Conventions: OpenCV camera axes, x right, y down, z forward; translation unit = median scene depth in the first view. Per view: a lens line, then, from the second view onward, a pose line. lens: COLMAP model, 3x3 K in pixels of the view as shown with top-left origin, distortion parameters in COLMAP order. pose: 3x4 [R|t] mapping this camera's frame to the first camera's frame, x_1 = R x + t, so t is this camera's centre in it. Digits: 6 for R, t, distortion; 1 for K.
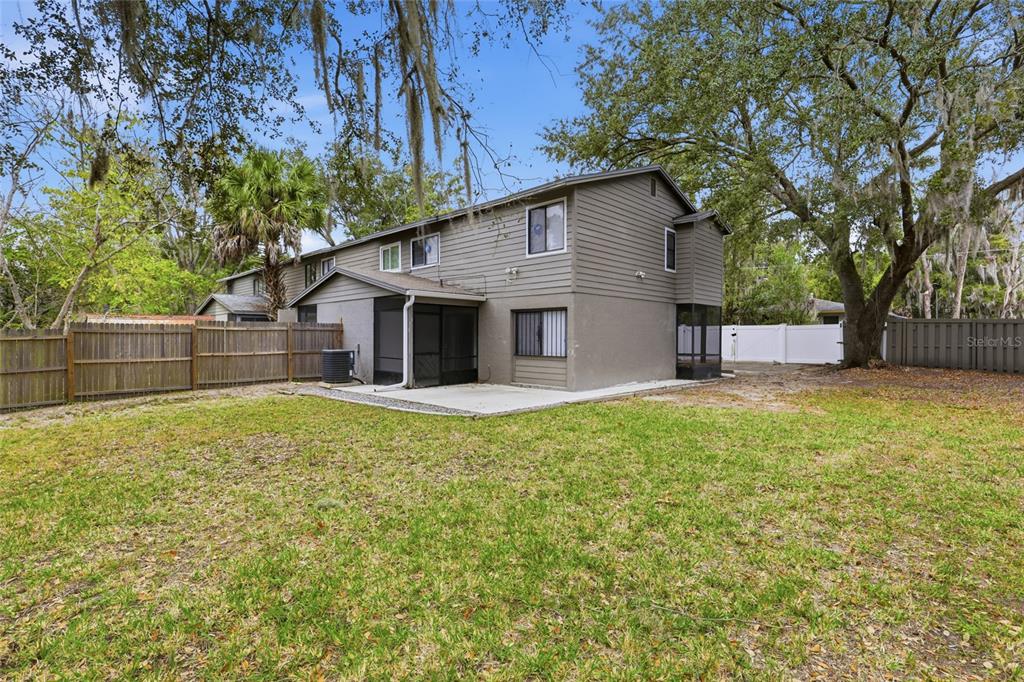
lens RADIAL K [[473.9, 0, 510.3], [0, 473.9, 340.6], [0, 0, 1]] dist [-0.024610, -0.000708]
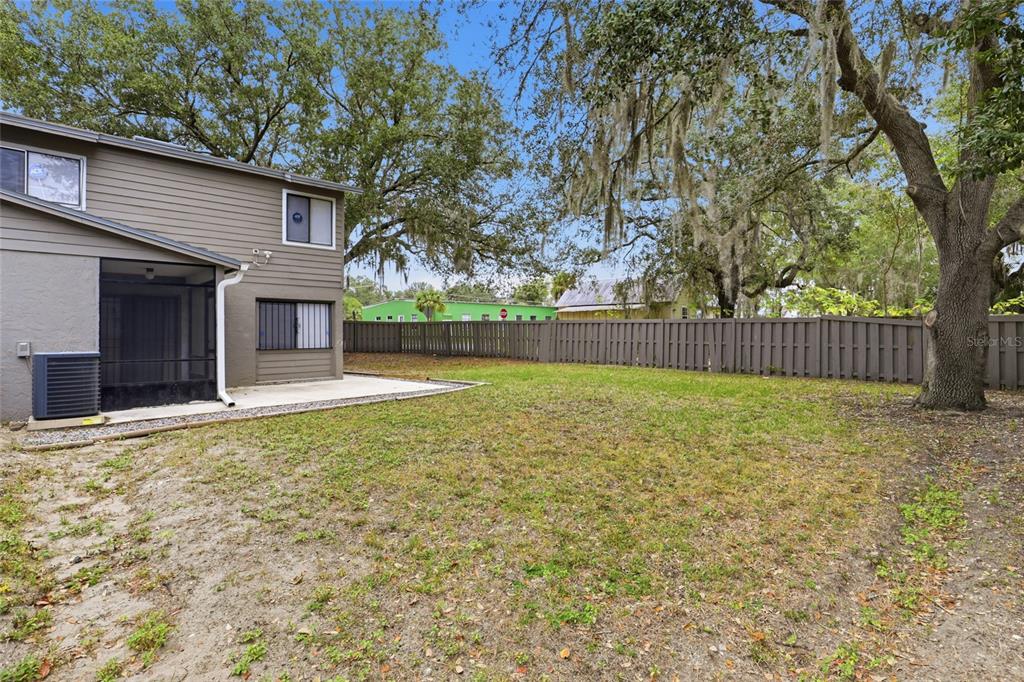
lens RADIAL K [[473.9, 0, 510.2], [0, 473.9, 336.9], [0, 0, 1]] dist [-0.024610, -0.000708]
pose [[0.018522, -0.011683, 0.999760, -0.888416], [0.010862, 0.999875, 0.011483, 0.001765], [-0.999769, 0.010647, 0.018647, 0.548246]]
